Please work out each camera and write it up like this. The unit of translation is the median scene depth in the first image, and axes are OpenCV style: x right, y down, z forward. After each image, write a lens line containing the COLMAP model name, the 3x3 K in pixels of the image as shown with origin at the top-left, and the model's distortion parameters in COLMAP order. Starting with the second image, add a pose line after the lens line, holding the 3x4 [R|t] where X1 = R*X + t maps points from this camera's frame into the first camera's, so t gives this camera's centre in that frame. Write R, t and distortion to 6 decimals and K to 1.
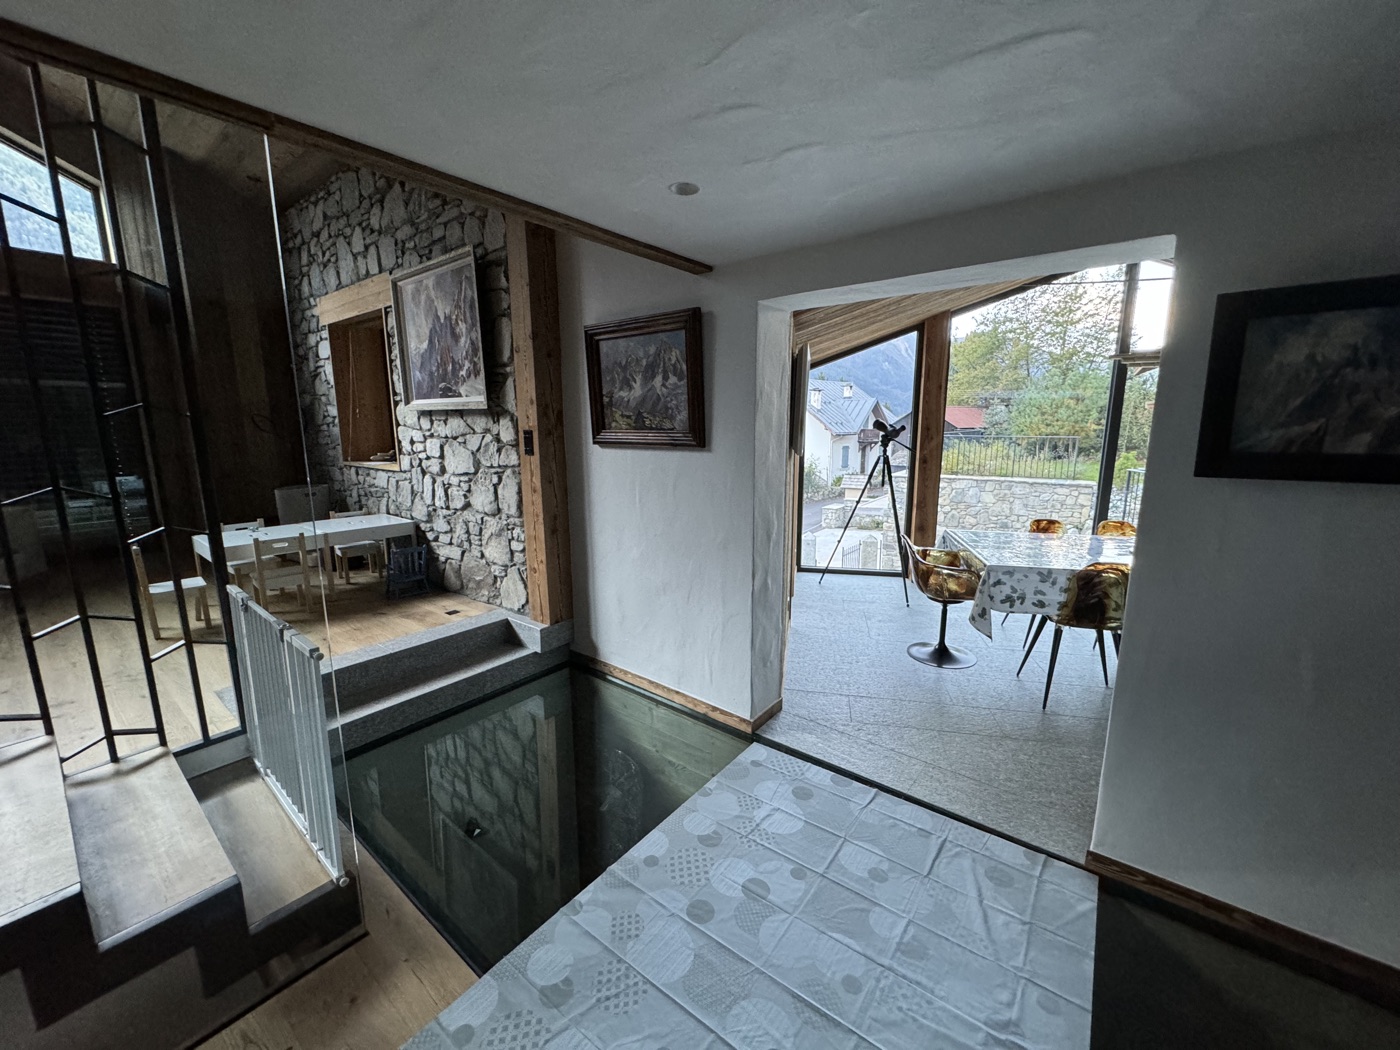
lens RADIAL K [[554.1, 0, 702.8], [0, 554.1, 522.2], [0, 0, 1]] dist [-0.002515, 0.001085]
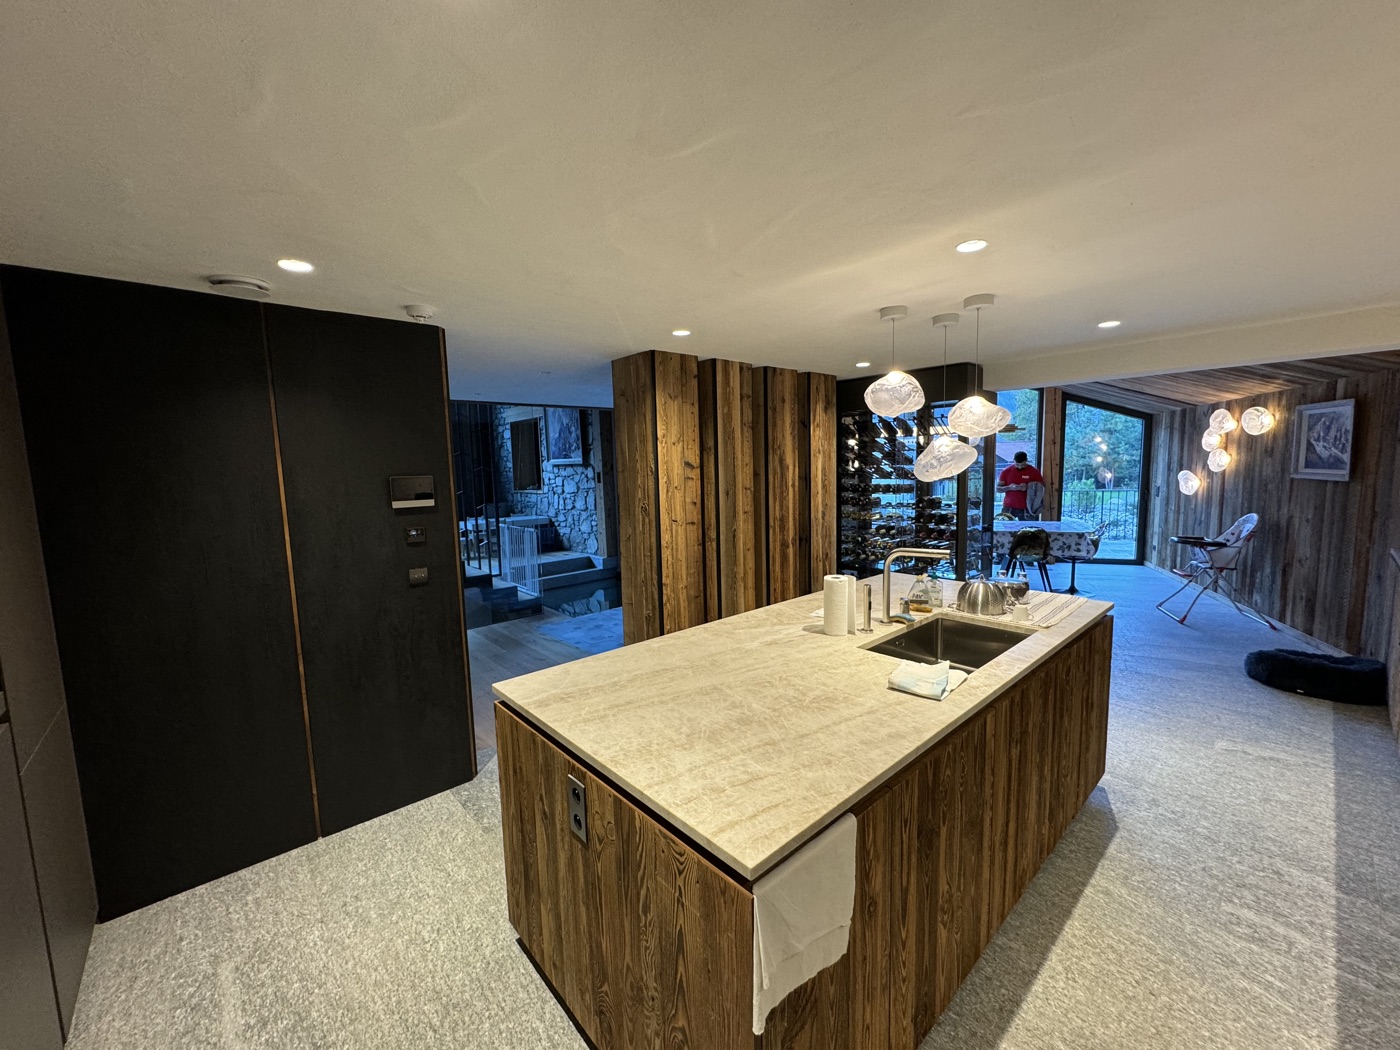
lens RADIAL K [[554.1, 0, 701.4], [0, 554.1, 523.8], [0, 0, 1]] dist [-0.002515, 0.001085]
pose [[0.984721, -0.005684, -0.174045, 0.462819], [-0.005961, 0.997781, -0.066313, 0.181927], [0.174036, 0.066337, 0.982502, -1.082321]]
